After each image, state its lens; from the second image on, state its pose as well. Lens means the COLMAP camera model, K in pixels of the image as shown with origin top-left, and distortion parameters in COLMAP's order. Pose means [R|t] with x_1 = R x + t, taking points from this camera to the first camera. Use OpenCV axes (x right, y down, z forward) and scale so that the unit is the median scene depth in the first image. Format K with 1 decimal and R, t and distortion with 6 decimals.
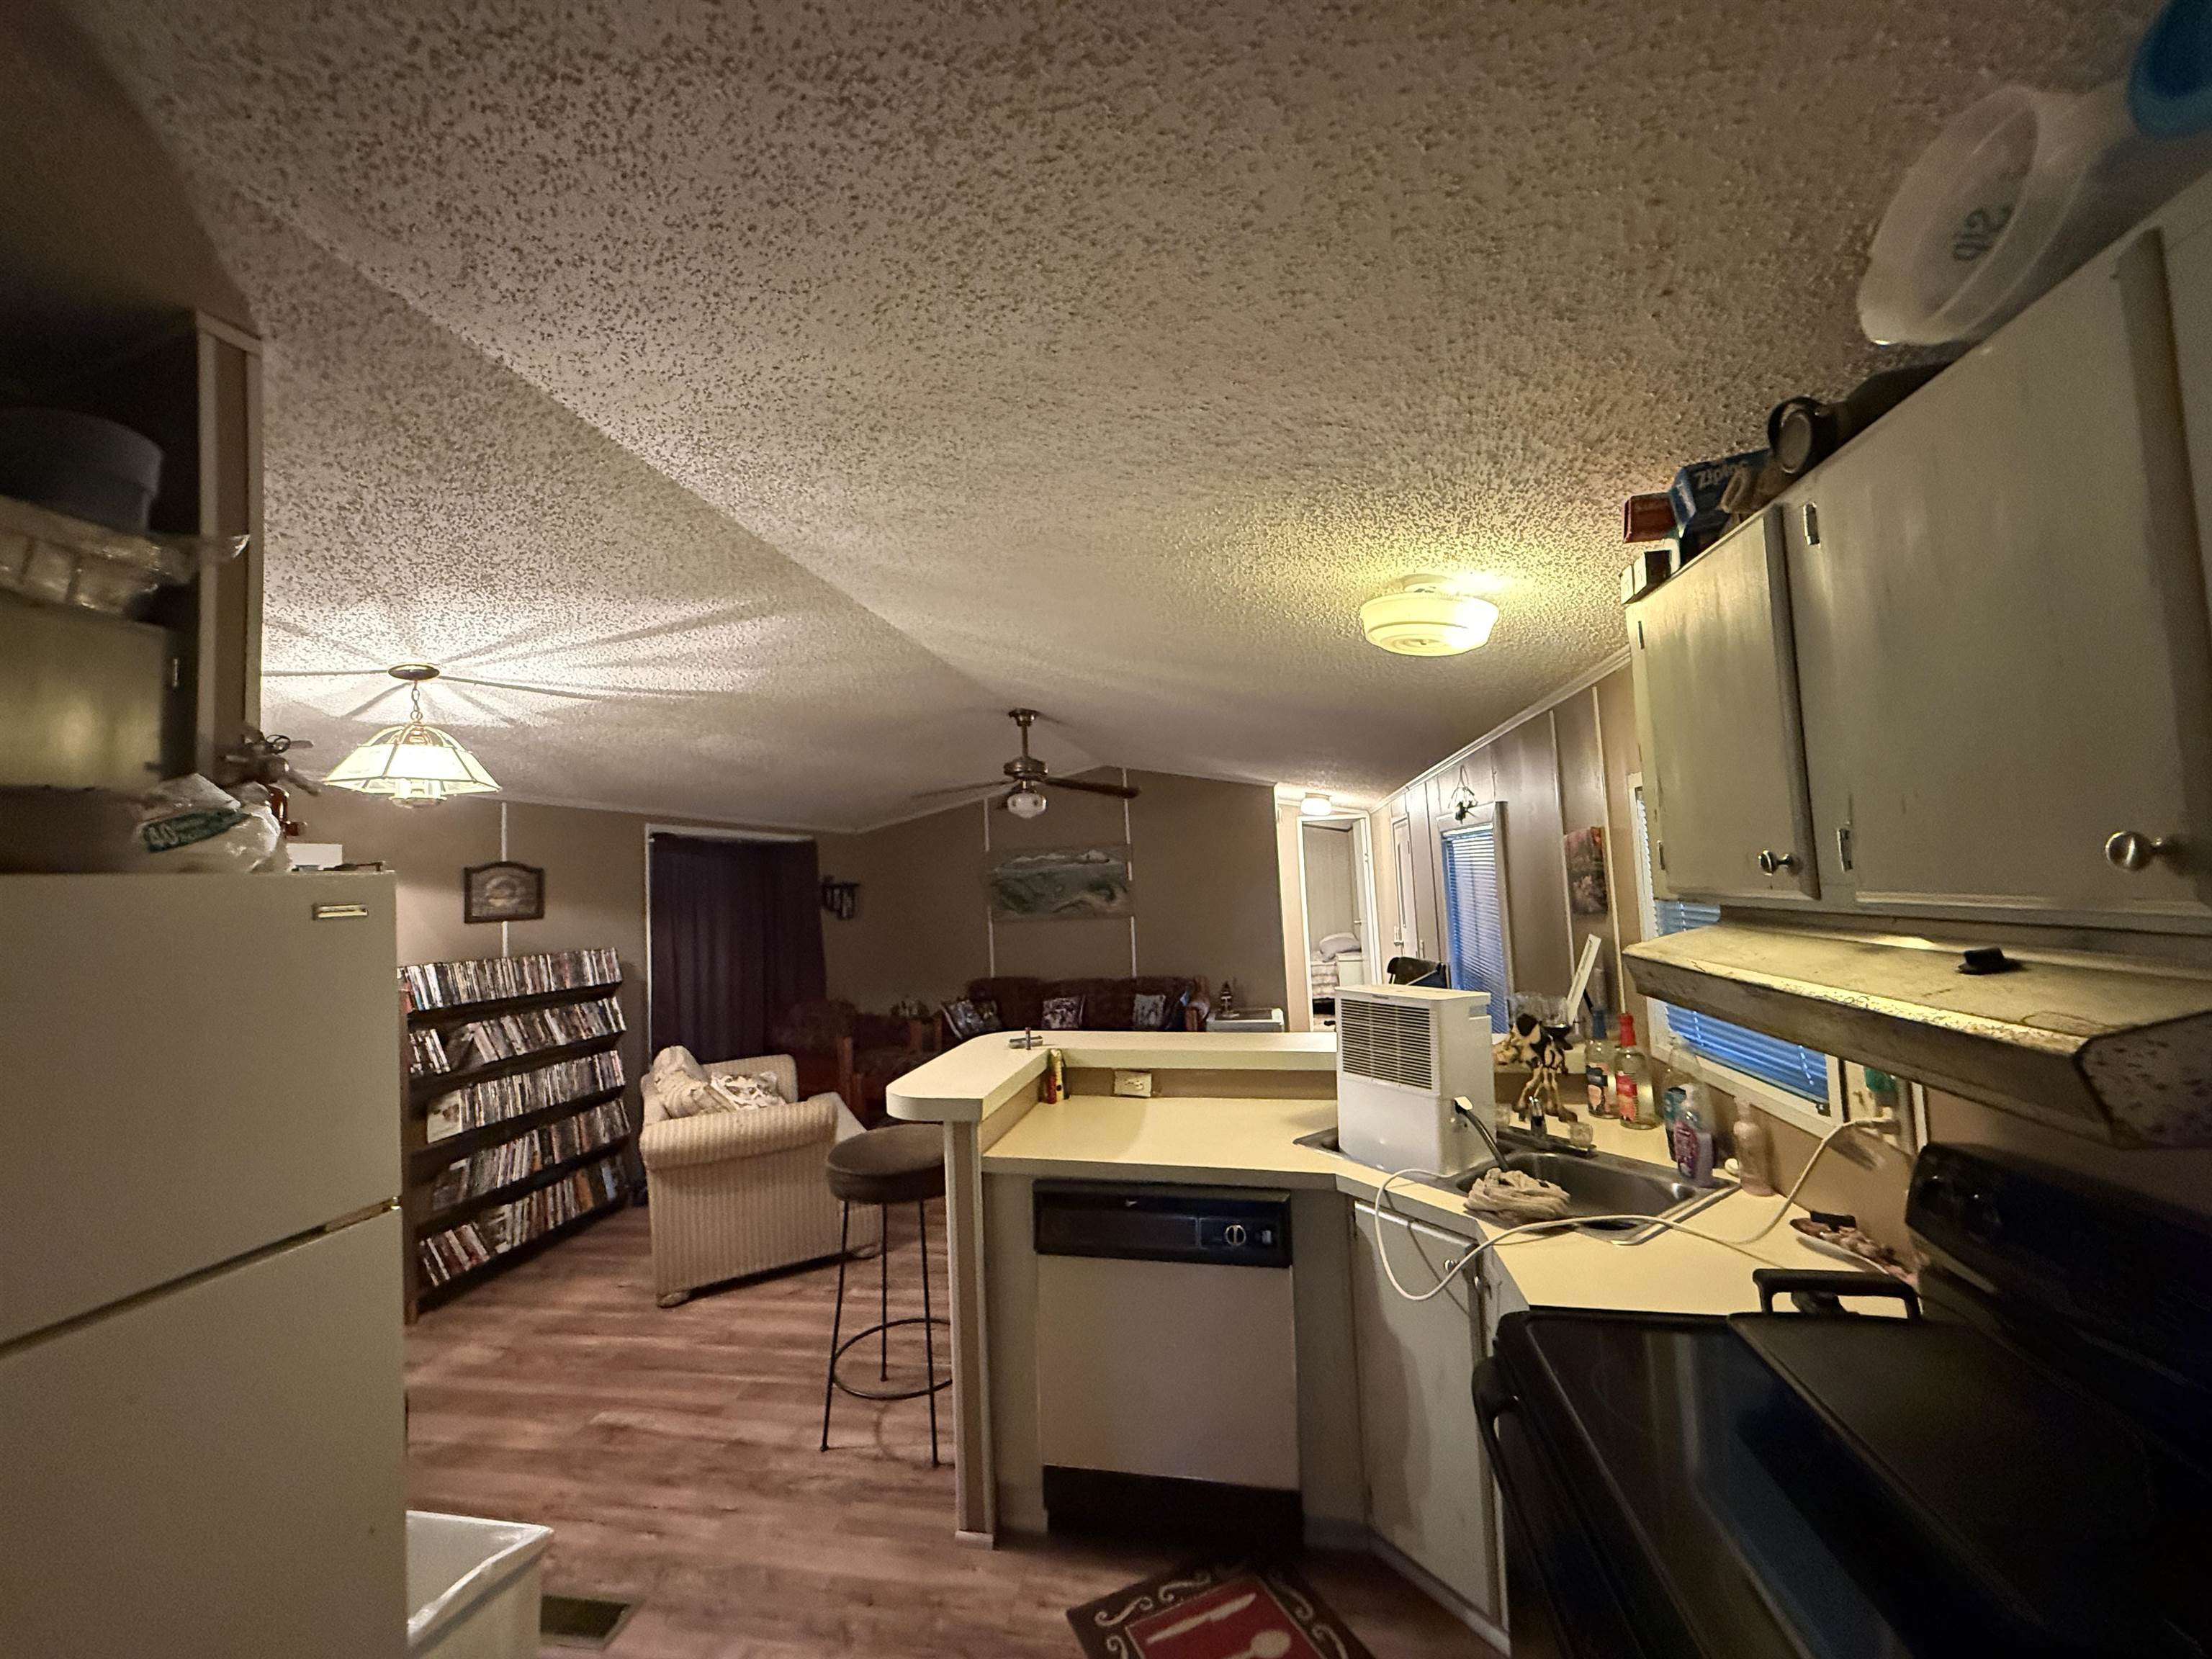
lens RADIAL K [[878.9, 0, 1104.3], [0, 878.9, 825.3], [0, 0, 1]] dist [-0.001437, -0.000119]
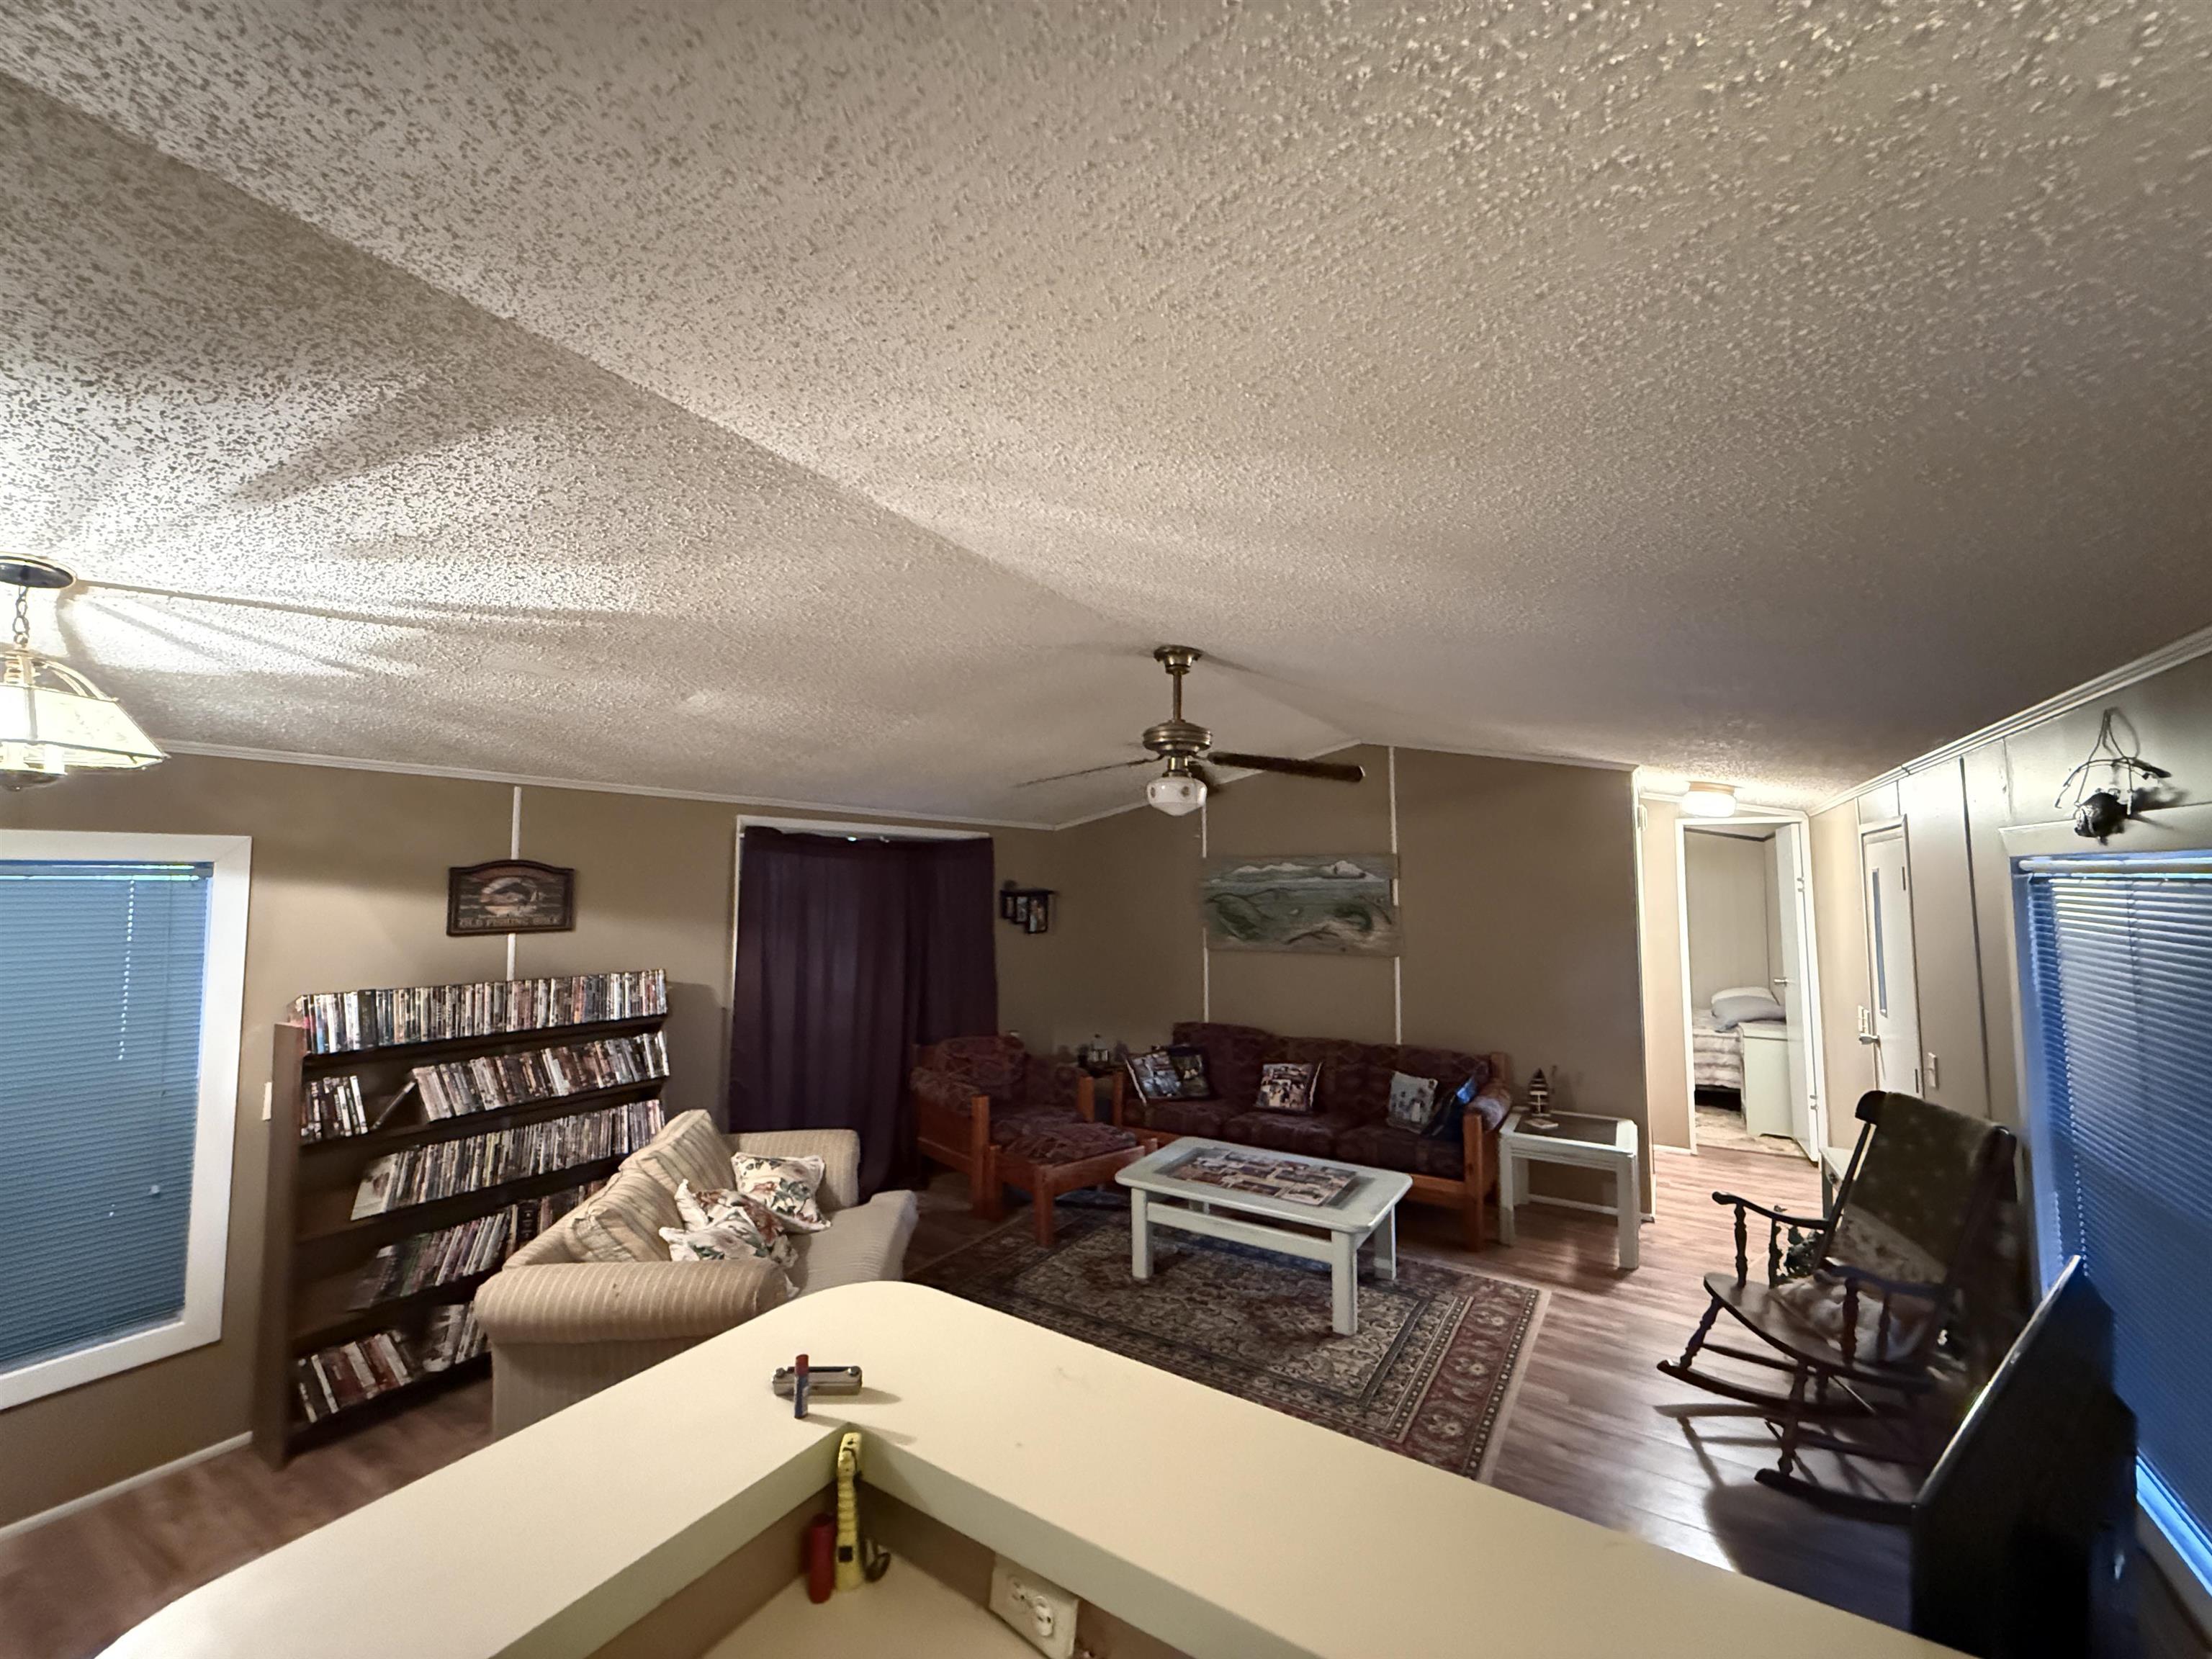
lens RADIAL K [[878.9, 0, 1104.6], [0, 878.9, 829.1], [0, 0, 1]] dist [-0.001437, -0.000119]
pose [[0.932487, 0.021444, -0.360567, 0.107432], [-0.017559, 0.999747, 0.014047, -0.006989], [0.360777, -0.006767, 0.932627, 0.427978]]
